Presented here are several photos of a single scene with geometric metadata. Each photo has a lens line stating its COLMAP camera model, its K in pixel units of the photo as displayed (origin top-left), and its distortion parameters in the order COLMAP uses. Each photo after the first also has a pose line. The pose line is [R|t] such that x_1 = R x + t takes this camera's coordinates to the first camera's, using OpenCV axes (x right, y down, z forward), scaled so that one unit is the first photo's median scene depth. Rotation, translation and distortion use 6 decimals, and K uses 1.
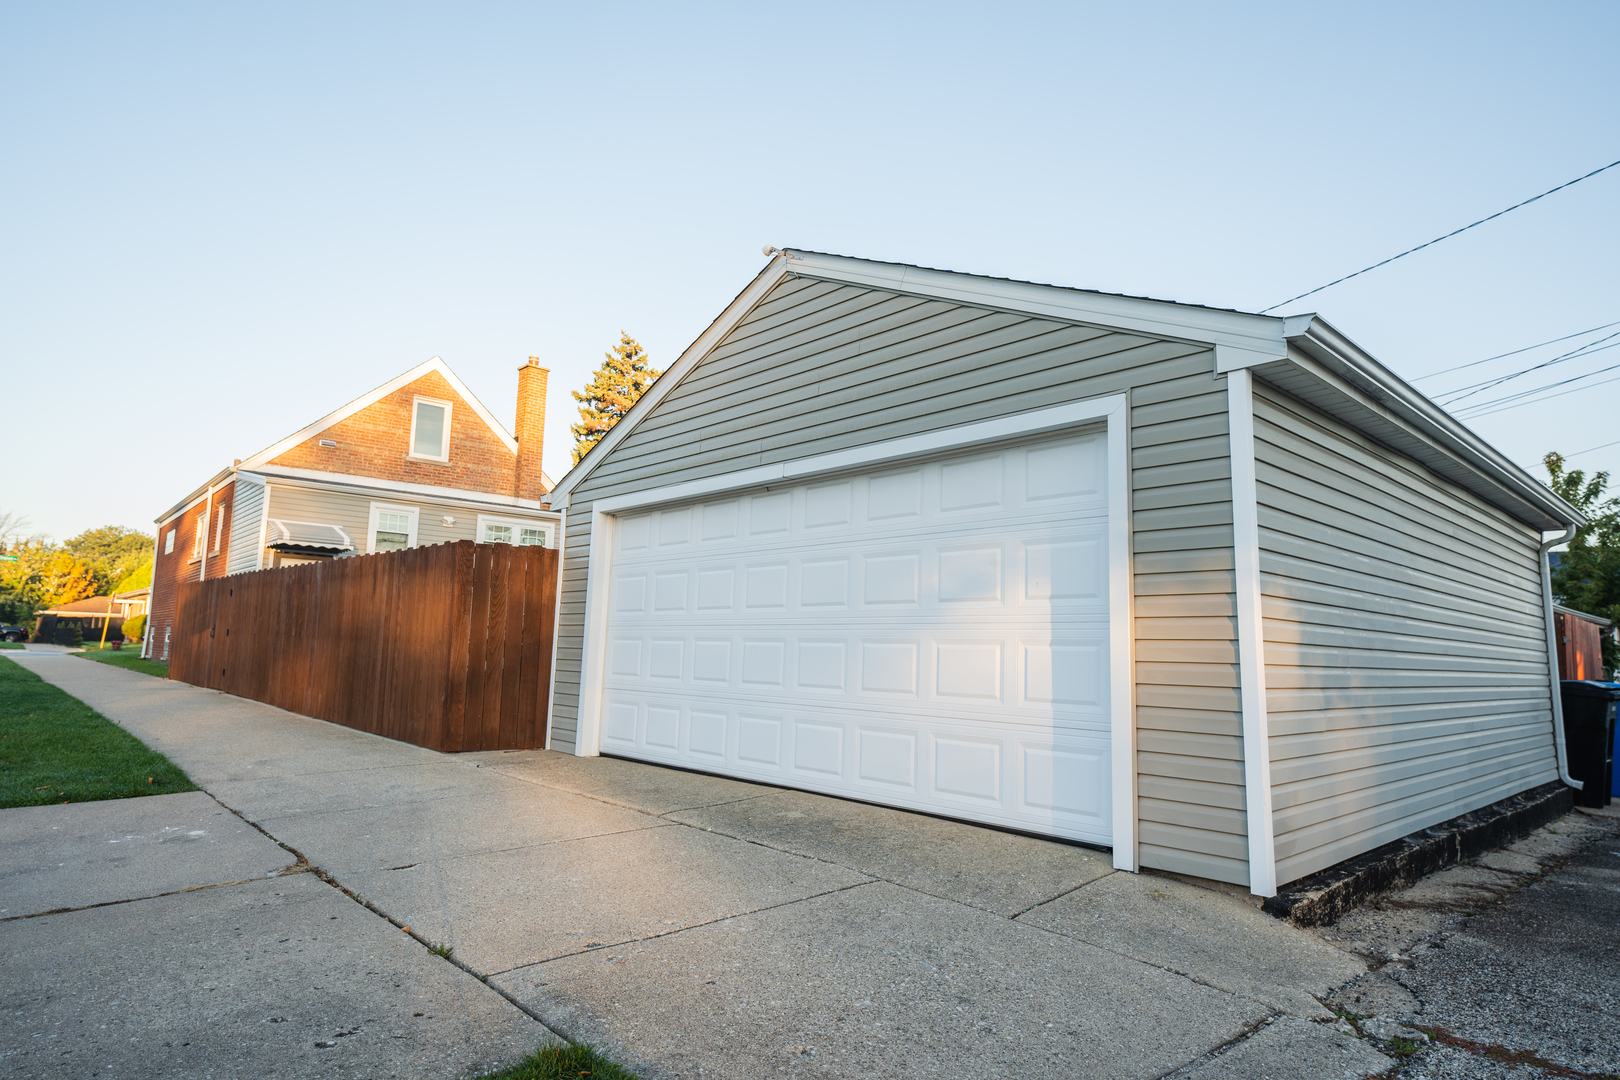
lens RADIAL K [[916.2, 0, 810.0], [0, 916.2, 540.0], [0, 0, 1]] dist [0.001058, 0.000125]
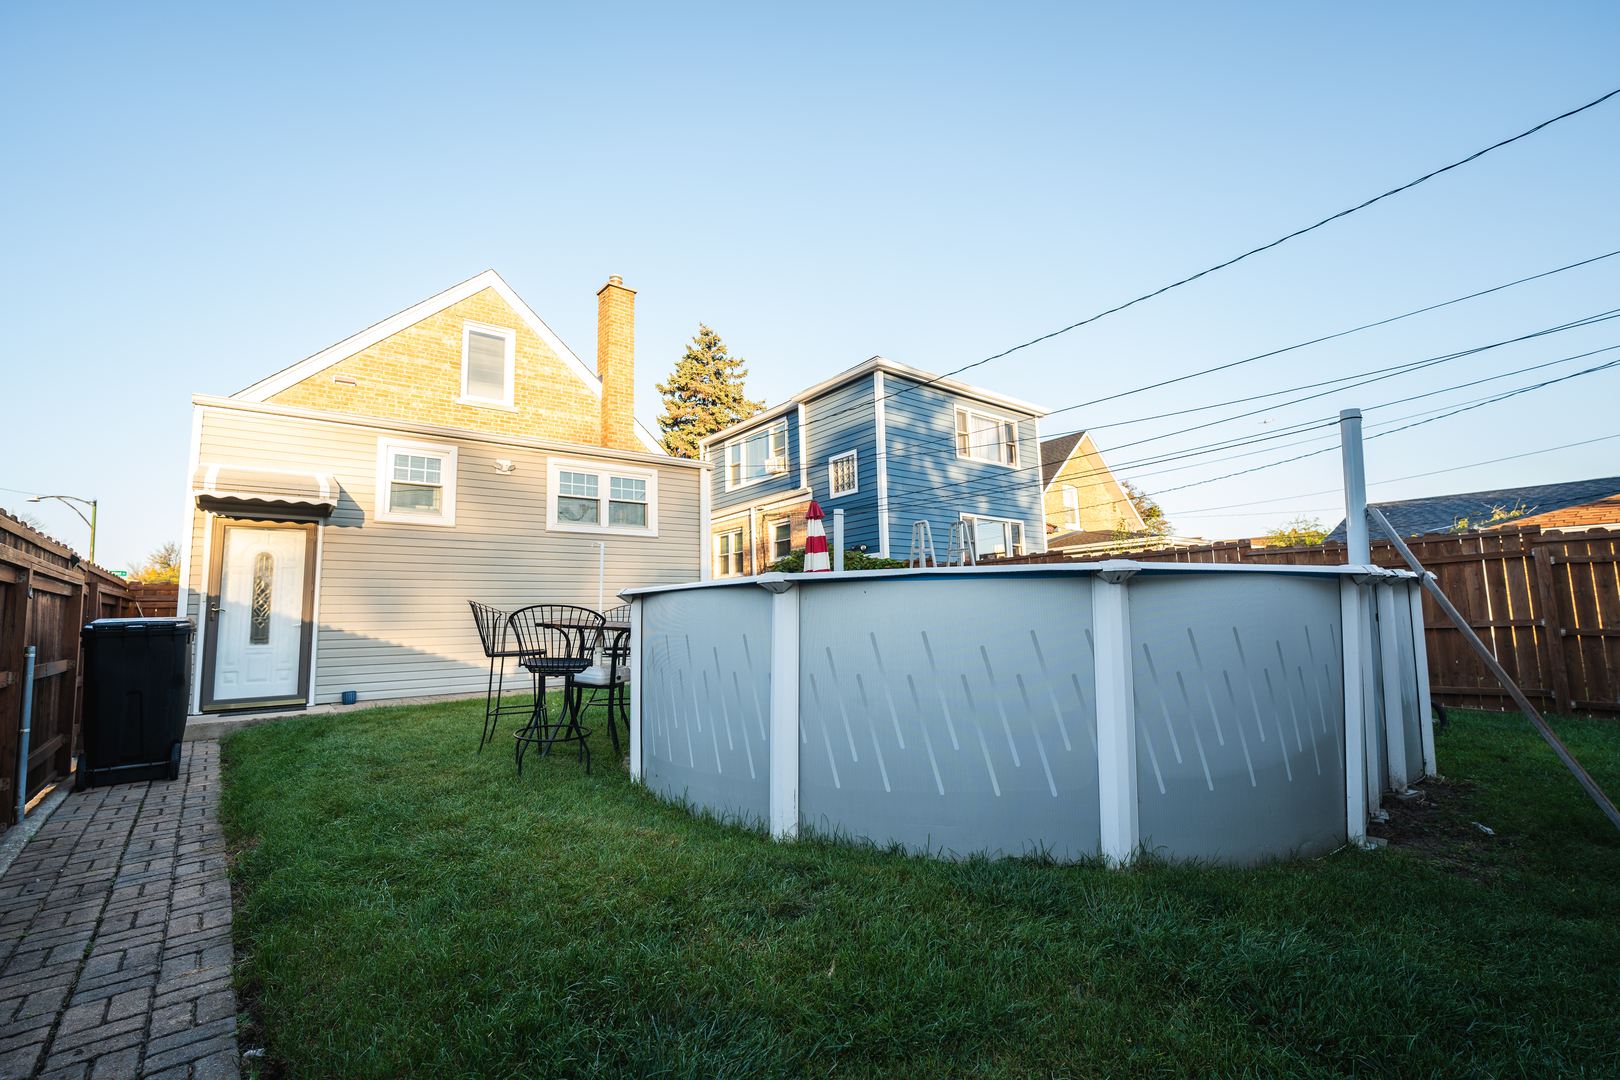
lens RADIAL K [[725.3, 0, 810.0], [0, 725.3, 540.0], [0, 0, 1]] dist [-0.000663, -0.000060]
pose [[0.997305, -0.057063, -0.046110, -0.059237], [0.057486, 0.998315, 0.007912, 0.016816], [0.045580, -0.010541, 0.998905, 0.190225]]
